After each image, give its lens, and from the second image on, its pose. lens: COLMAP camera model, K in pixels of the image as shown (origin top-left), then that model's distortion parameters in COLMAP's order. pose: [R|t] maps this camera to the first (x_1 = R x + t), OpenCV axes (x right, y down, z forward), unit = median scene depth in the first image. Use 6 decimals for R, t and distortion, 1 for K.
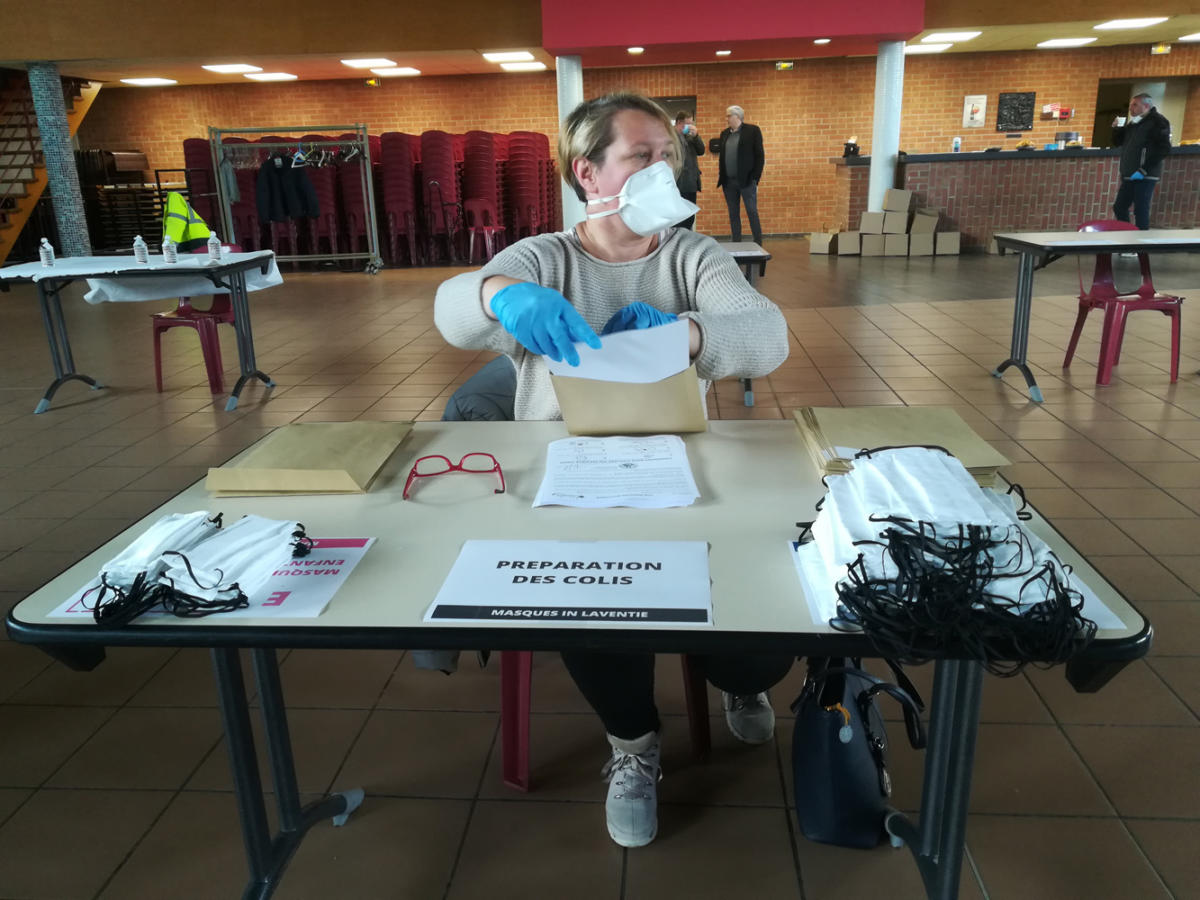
lens RADIAL K [[933.5, 0, 601.6], [0, 933.5, 445.8], [0, 0, 1]] dist [0.045505, -0.053742]
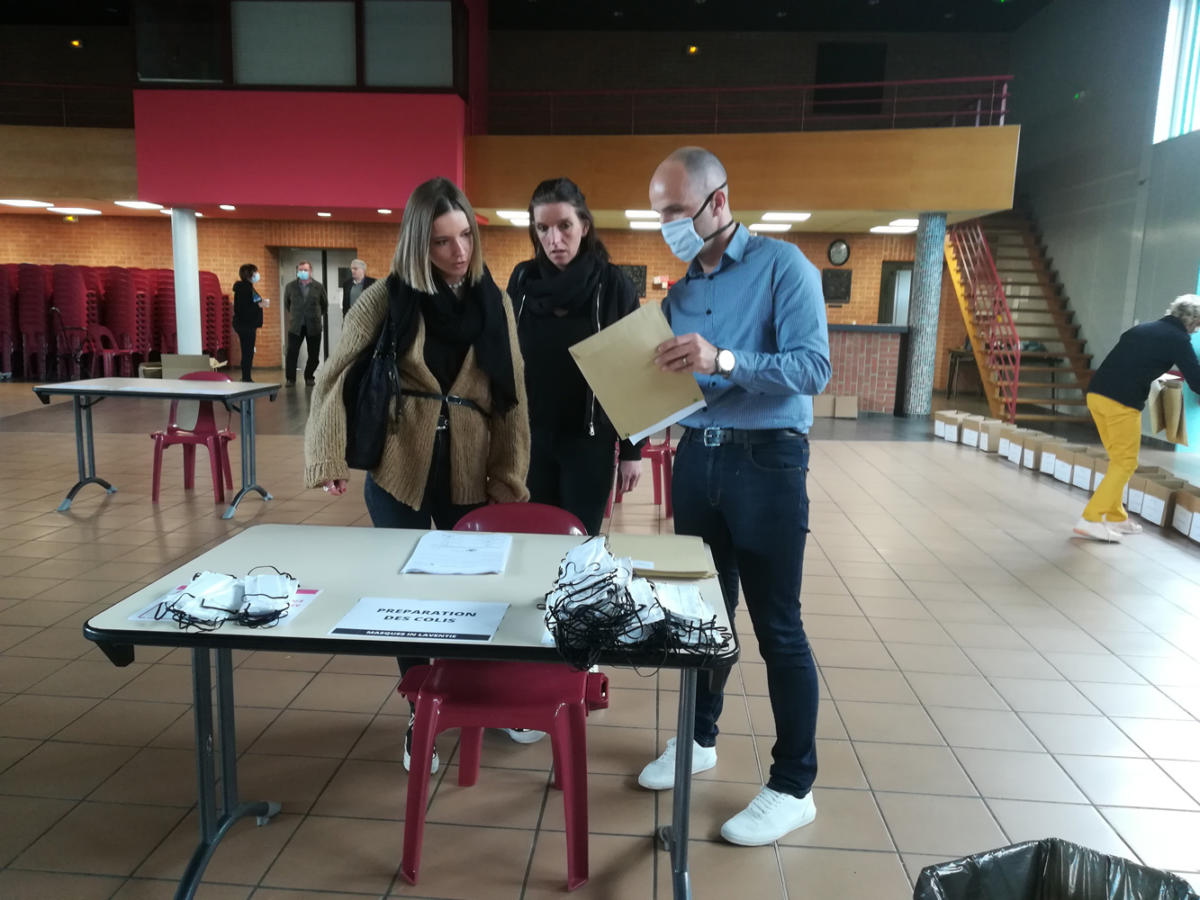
lens RADIAL K [[932.9, 0, 595.5], [0, 932.9, 455.4], [0, 0, 1]] dist [0.081393, -0.117150]
pose [[0.998272, 0.055341, 0.019761, 0.387459], [-0.052318, 0.990142, -0.129926, 0.003012], [-0.026757, 0.128668, 0.991327, -0.092042]]
